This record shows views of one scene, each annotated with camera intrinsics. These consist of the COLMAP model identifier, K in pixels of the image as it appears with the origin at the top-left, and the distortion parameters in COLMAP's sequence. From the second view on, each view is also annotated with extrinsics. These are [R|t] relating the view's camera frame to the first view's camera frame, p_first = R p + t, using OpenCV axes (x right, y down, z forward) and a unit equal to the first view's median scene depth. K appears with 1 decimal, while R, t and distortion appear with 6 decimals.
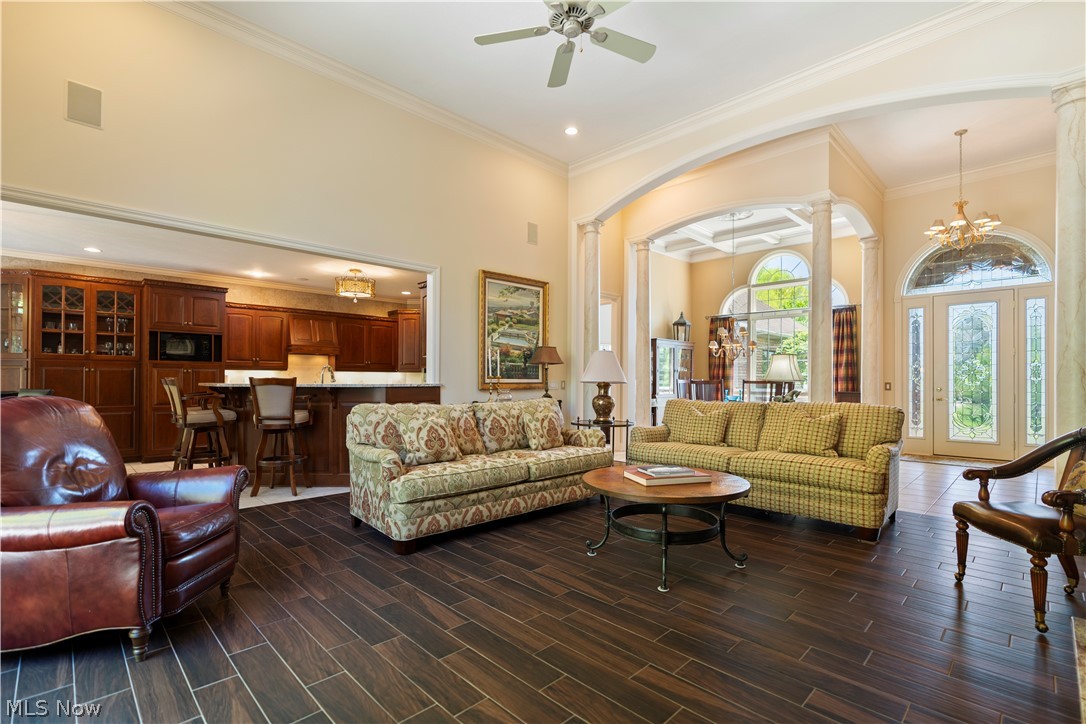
lens RADIAL K [[500.4, 0, 548.4], [0, 500.4, 378.0], [0, 0, 1]] dist [0.000758, 0.000355]
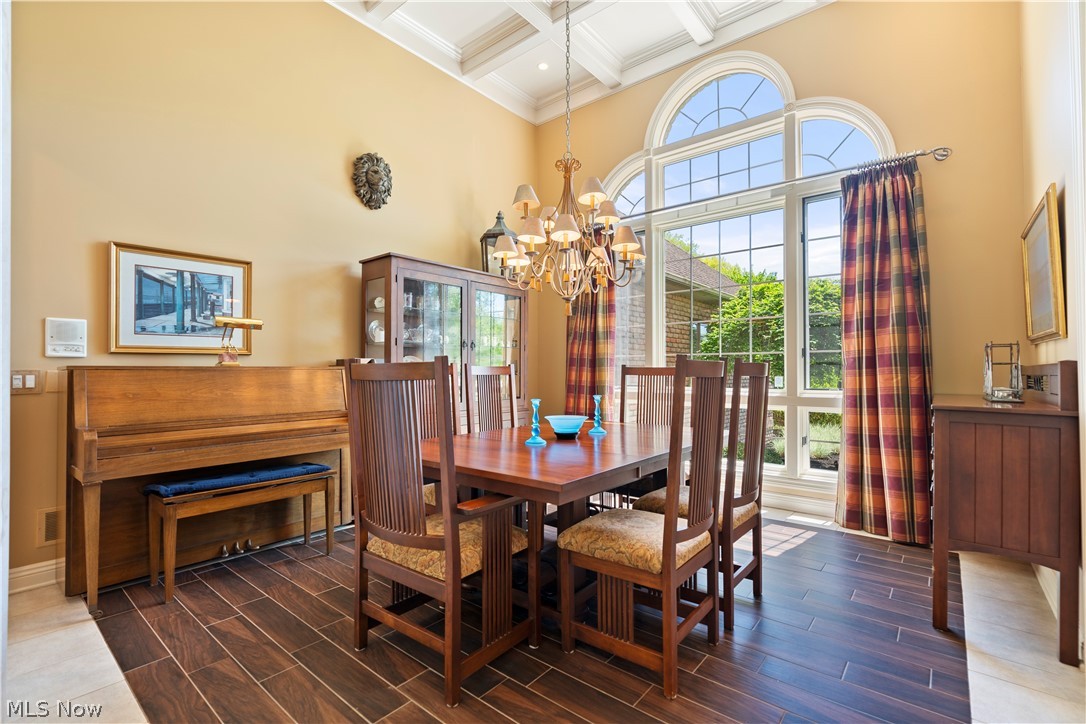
lens RADIAL K [[486.9, 0, 543.0], [0, 486.9, 362.0], [0, 0, 1]] dist [0.001456, 0.000044]
pose [[0.995104, -0.003915, 0.098751, 0.312082], [0.005581, 0.999847, -0.016595, 0.007354], [-0.098671, 0.017065, 0.994974, 0.685510]]
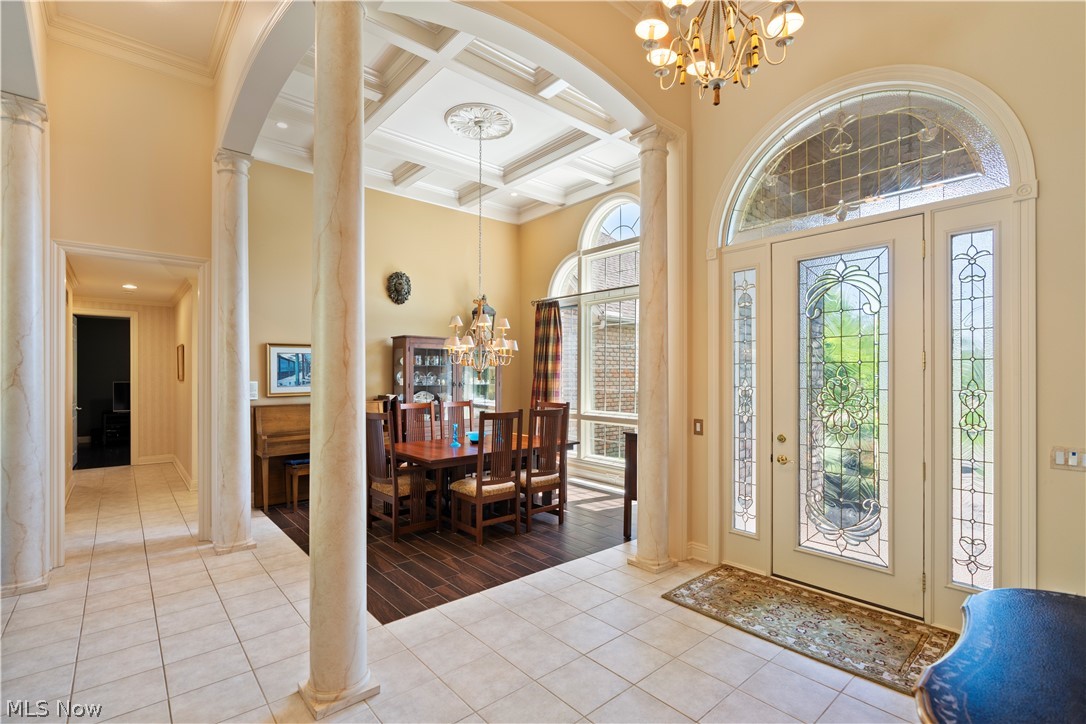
lens RADIAL K [[495.1, 0, 549.7], [0, 495.1, 375.8], [0, 0, 1]] dist [-0.001179, 0.000047]
pose [[0.998199, -0.003529, -0.059886, 0.467981], [0.003798, 0.999983, 0.004368, -0.031476], [0.059869, -0.004588, 0.998196, 0.412375]]
